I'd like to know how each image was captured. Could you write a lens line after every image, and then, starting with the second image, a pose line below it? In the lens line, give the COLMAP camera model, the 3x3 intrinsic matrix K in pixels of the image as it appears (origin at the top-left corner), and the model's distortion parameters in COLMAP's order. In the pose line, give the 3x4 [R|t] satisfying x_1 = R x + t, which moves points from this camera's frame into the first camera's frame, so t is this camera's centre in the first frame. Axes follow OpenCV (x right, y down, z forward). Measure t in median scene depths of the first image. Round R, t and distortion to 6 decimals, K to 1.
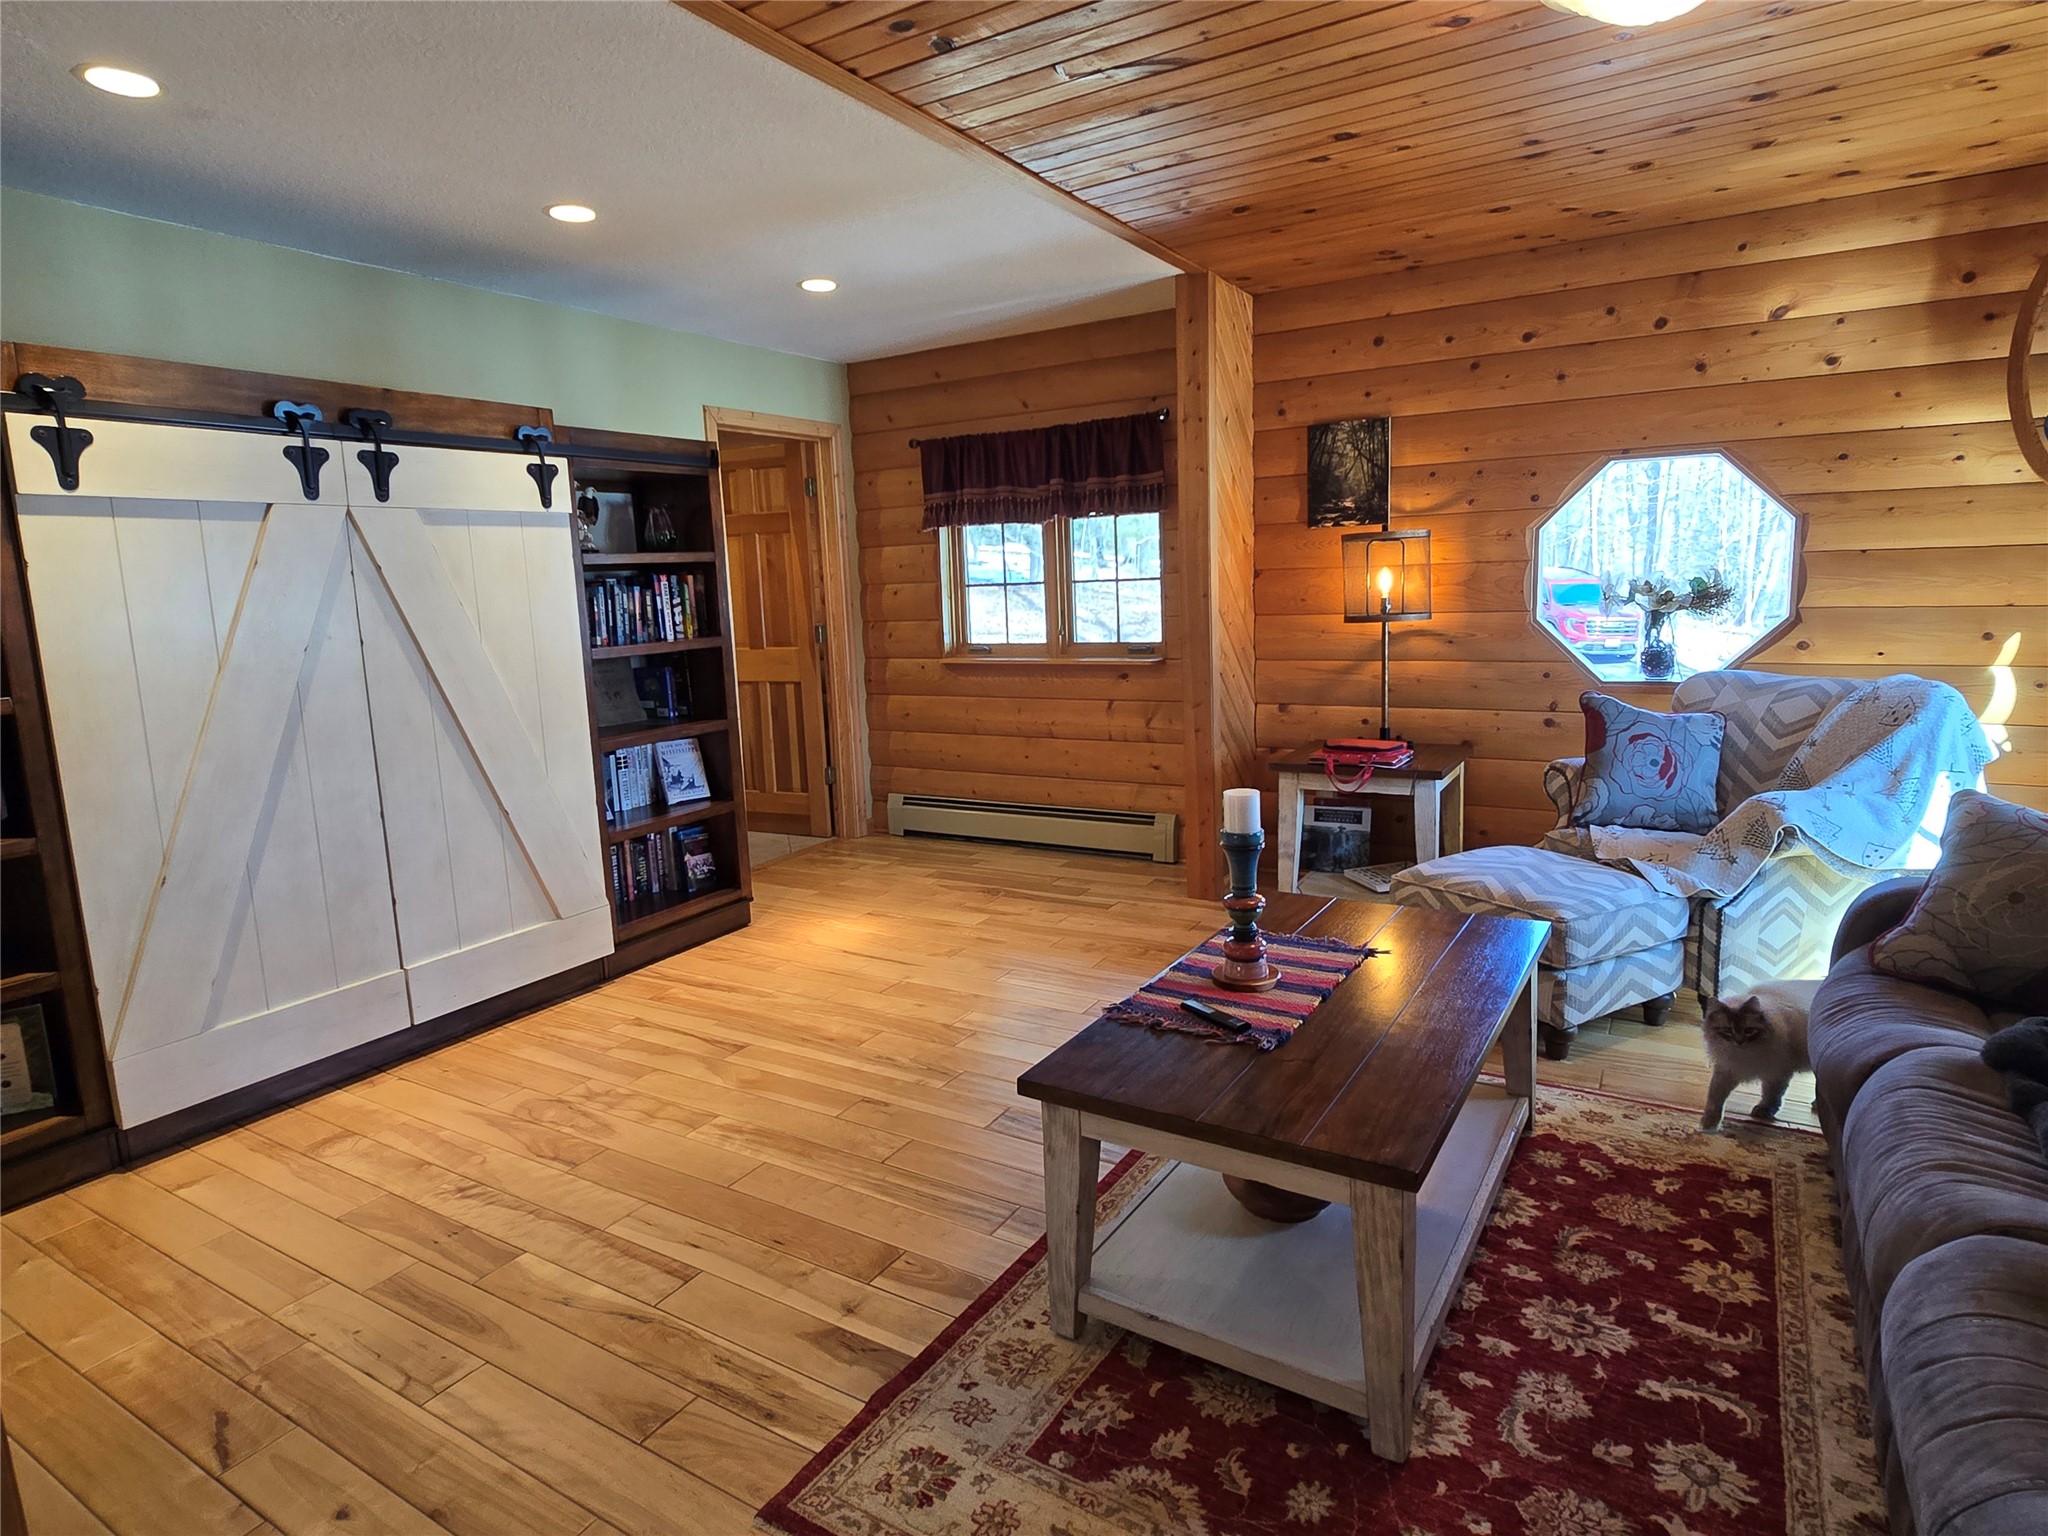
lens RADIAL K [[1113.1, 0, 1031.1], [0, 1113.1, 749.4], [0, 0, 1]] dist [-0.001877, -0.003847]
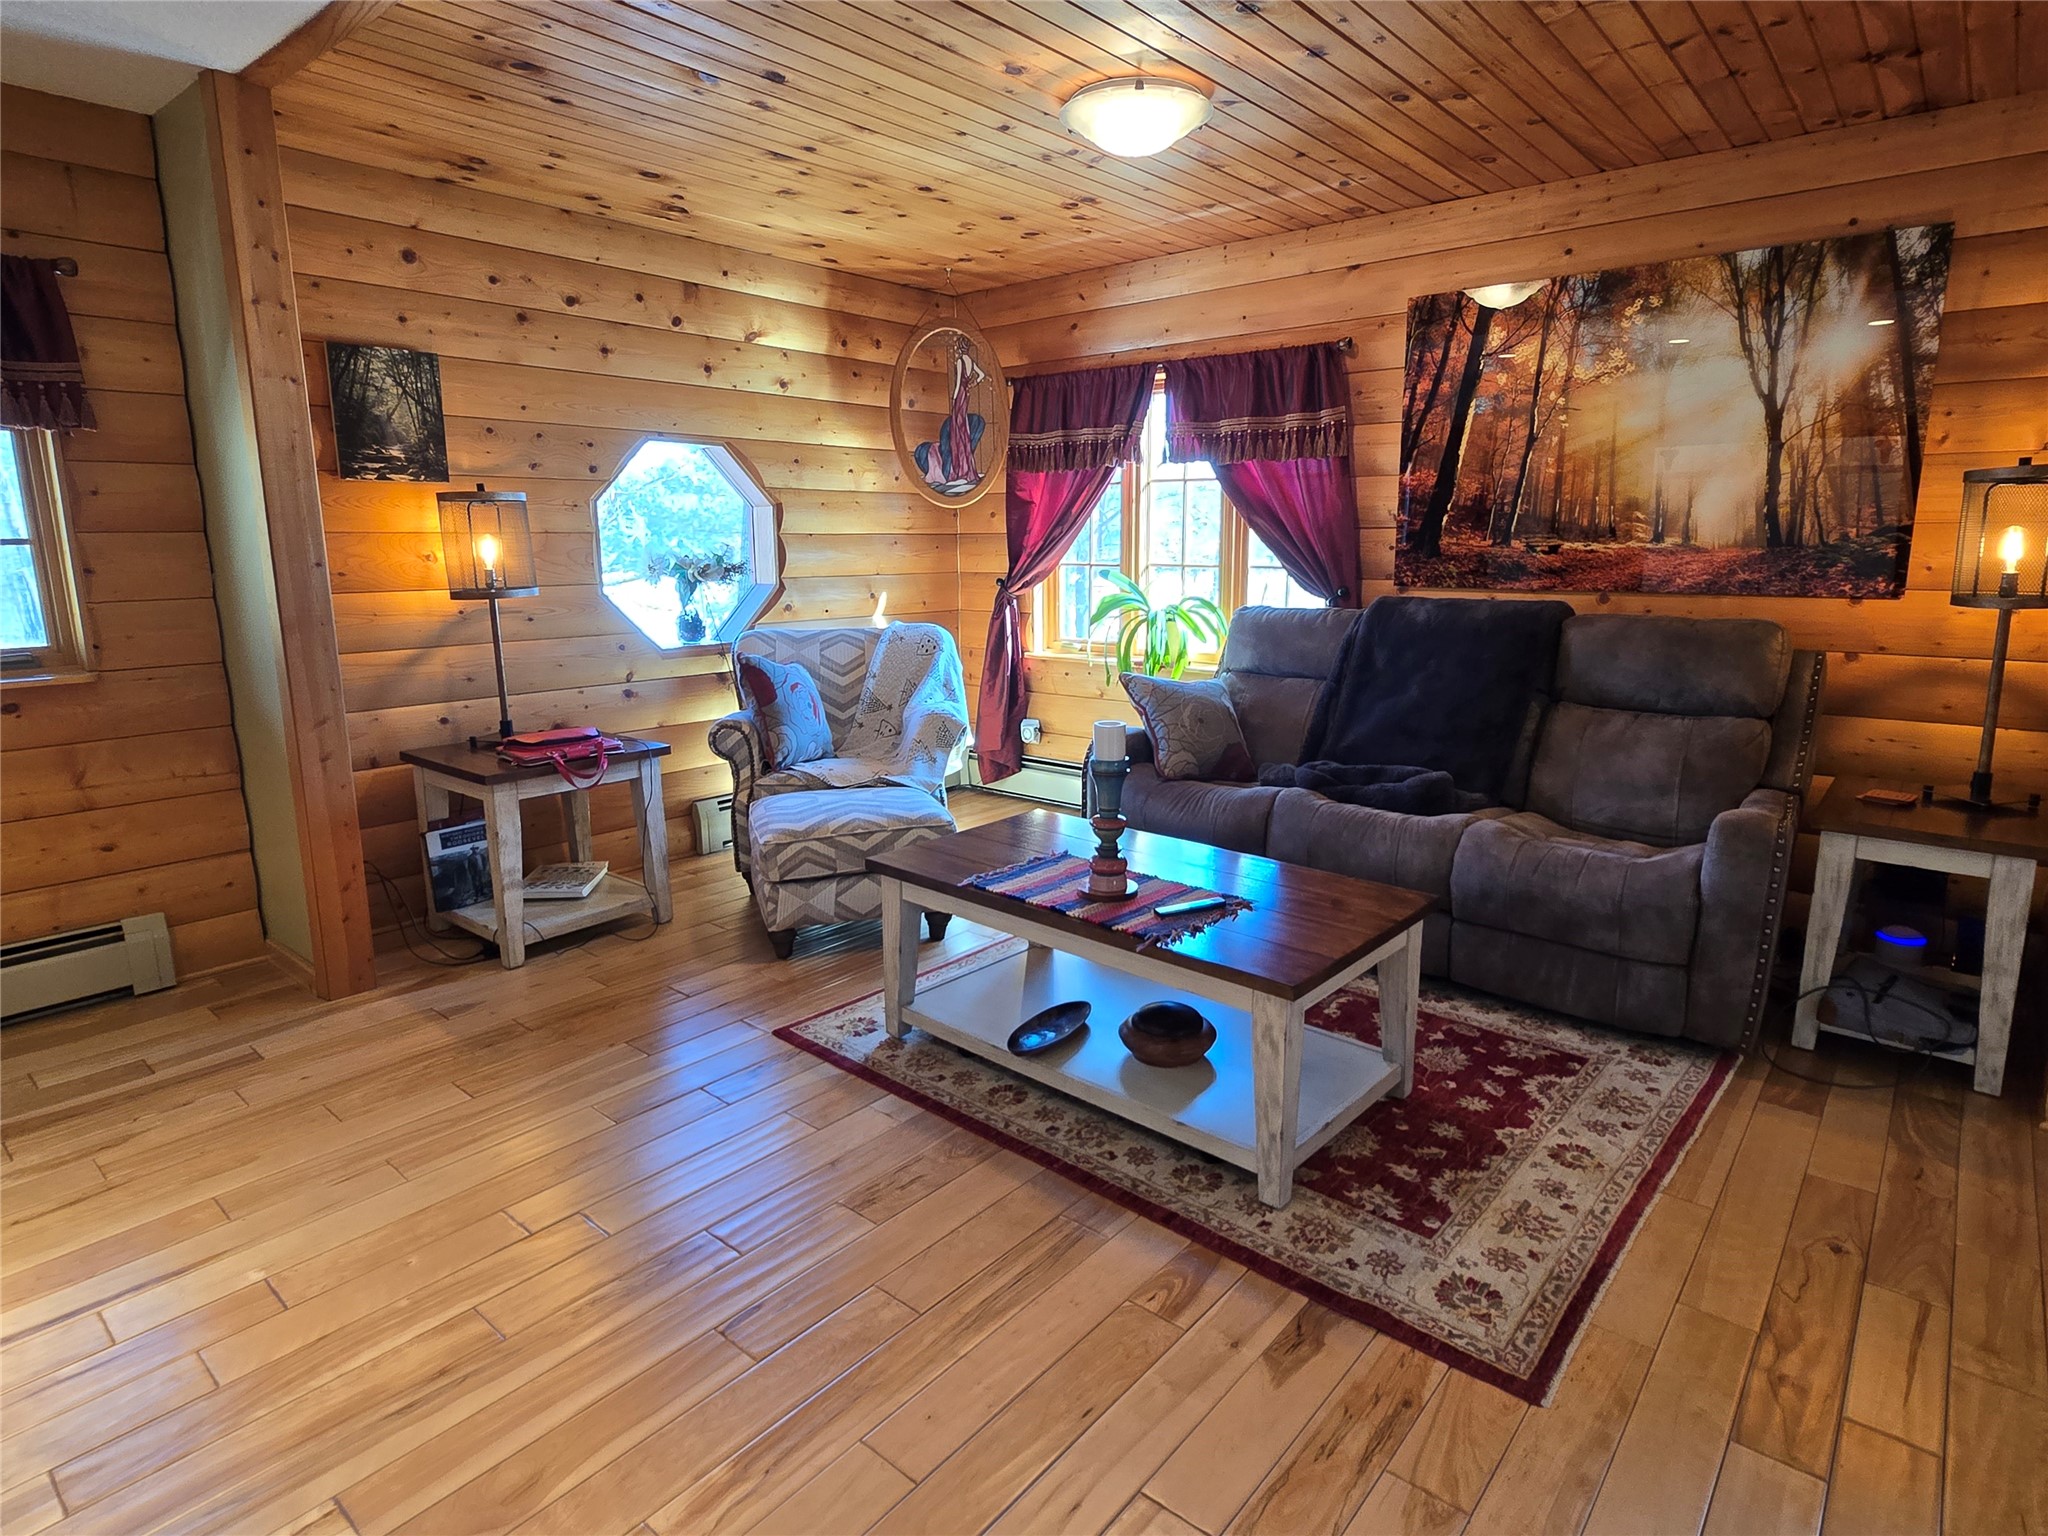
lens RADIAL K [[1113.1, 0, 1034.5], [0, 1113.1, 756.8], [0, 0, 1]] dist [-0.001877, -0.003847]
pose [[0.158266, -0.156379, 0.974935, -0.532560], [0.148906, 0.979867, 0.132998, -0.052285], [-0.976104, 0.124124, 0.178365, 0.511150]]
